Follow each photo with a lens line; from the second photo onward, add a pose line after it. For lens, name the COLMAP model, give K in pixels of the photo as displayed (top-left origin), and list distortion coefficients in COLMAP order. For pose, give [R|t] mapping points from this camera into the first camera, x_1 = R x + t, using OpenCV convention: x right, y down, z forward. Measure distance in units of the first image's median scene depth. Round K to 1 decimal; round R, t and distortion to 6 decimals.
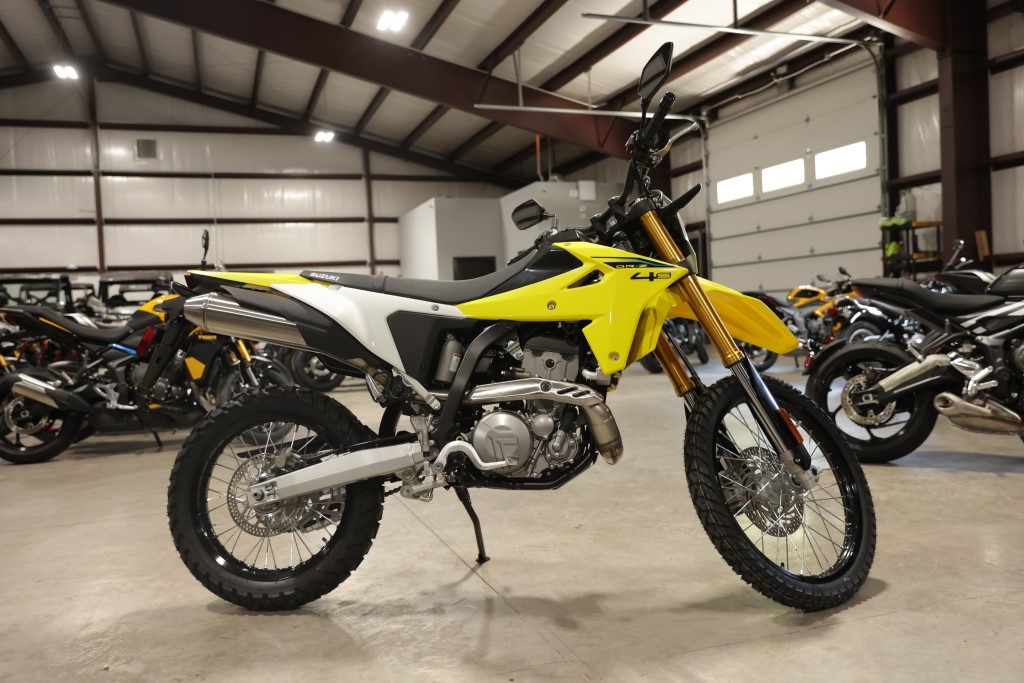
lens RADIAL K [[788.1, 0, 503.0], [0, 788.1, 342.0], [0, 0, 1]] dist [-0.000484, -0.002699]
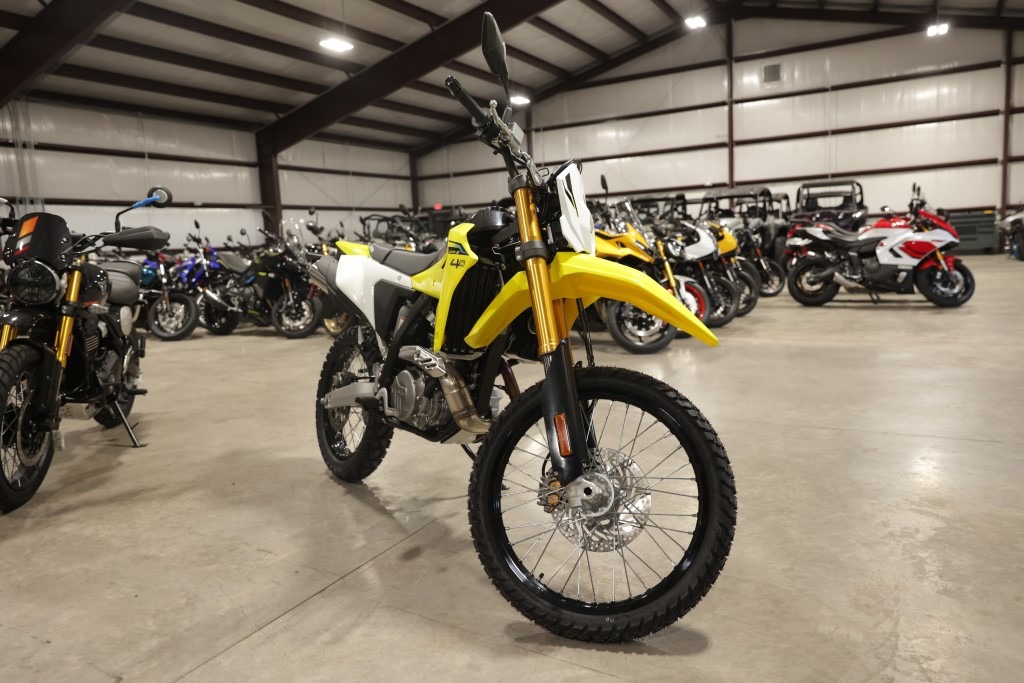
lens RADIAL K [[684.8, 0, 516.0], [0, 684.8, 345.5], [0, 0, 1]] dist [-0.005868, 0.000219]
pose [[0.657584, 0.120943, -0.743610, 0.160940], [-0.004709, 0.987671, 0.156474, -0.020793], [0.753367, -0.099393, 0.650046, 0.083439]]
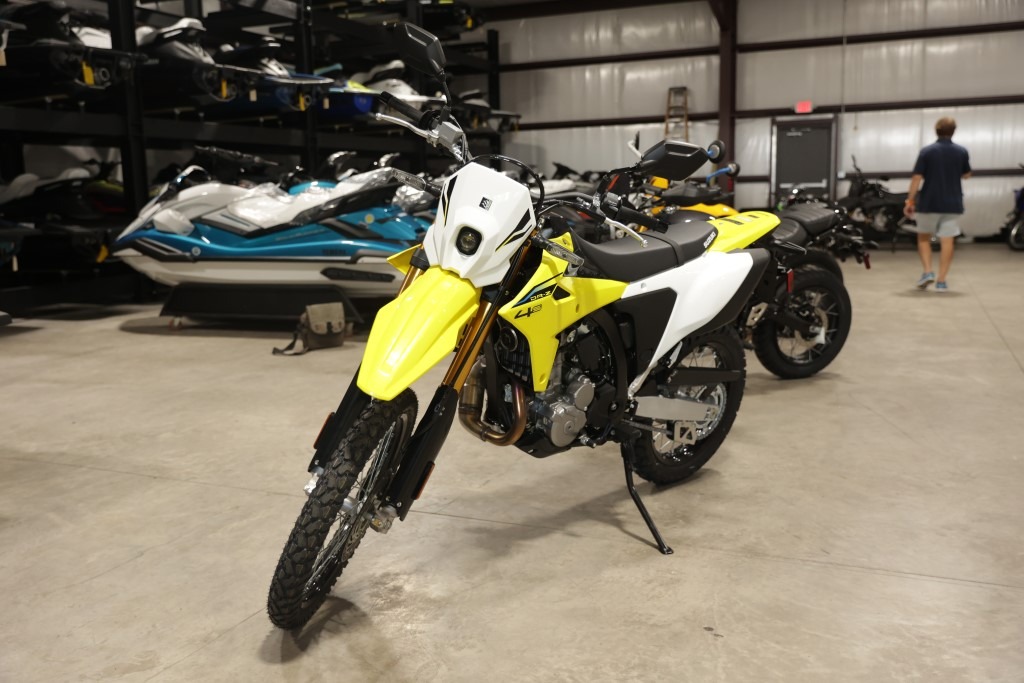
lens RADIAL K [[927.1, 0, 520.2], [0, 927.1, 337.1], [0, 0, 1]] dist [-0.003245, 0.000000]
pose [[-0.668407, 0.173968, -0.723165, 0.182819], [0.027224, 0.977333, 0.209948, -0.043371], [0.743298, 0.120643, -0.657992, 0.346663]]
